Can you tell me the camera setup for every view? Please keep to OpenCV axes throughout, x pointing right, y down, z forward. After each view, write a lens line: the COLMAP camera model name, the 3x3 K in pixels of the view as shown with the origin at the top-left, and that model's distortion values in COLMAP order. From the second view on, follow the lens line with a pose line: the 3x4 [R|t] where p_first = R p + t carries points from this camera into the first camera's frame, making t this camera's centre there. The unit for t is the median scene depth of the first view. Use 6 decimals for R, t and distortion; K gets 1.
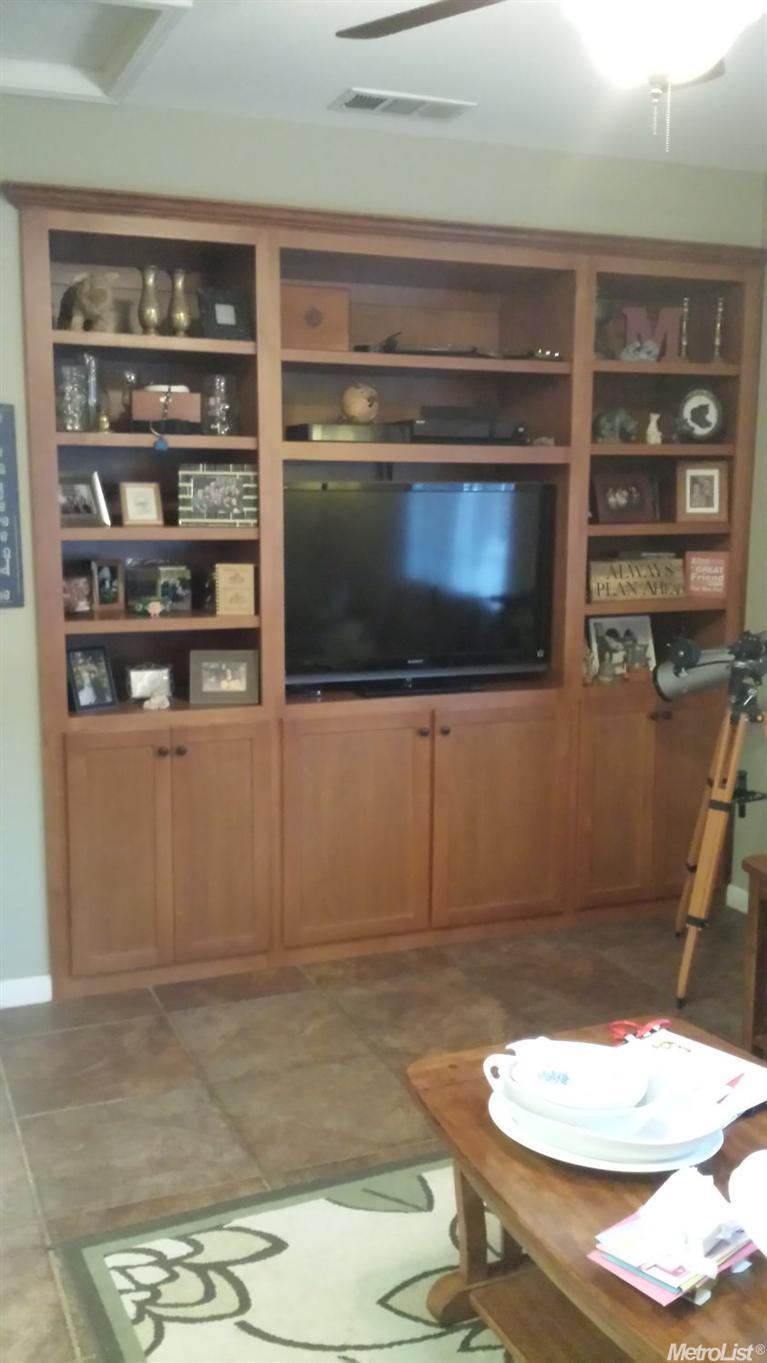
lens RADIAL K [[1263.1, 0, 378.9], [0, 1263.1, 691.1], [0, 0, 1]] dist [0.151642, -0.339729]
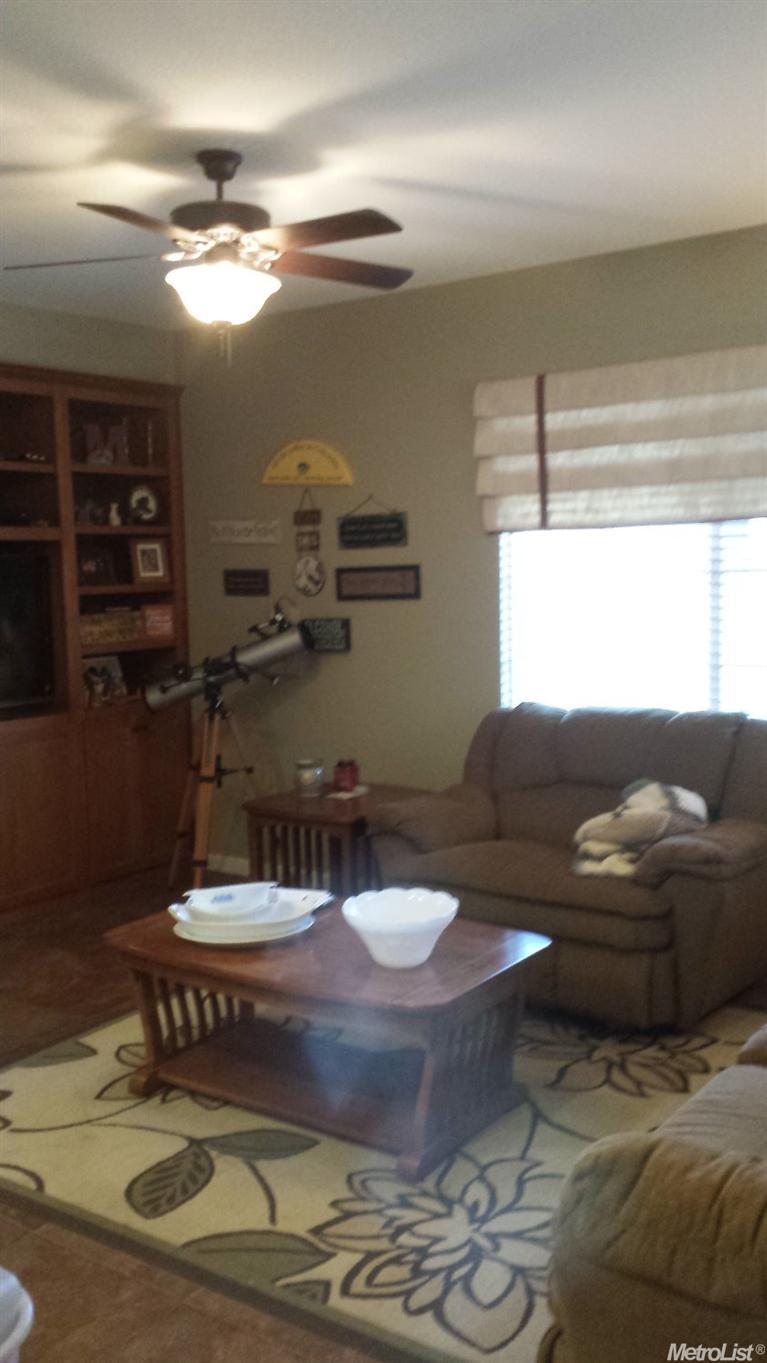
lens RADIAL K [[1263.1, 0, 378.9], [0, 1263.1, 691.1], [0, 0, 1]] dist [0.151642, -0.339729]
pose [[0.853646, -0.076974, 0.515135, -0.248069], [0.105787, 0.994028, -0.026771, 0.043117], [-0.509998, 0.077348, 0.856691, -0.266669]]
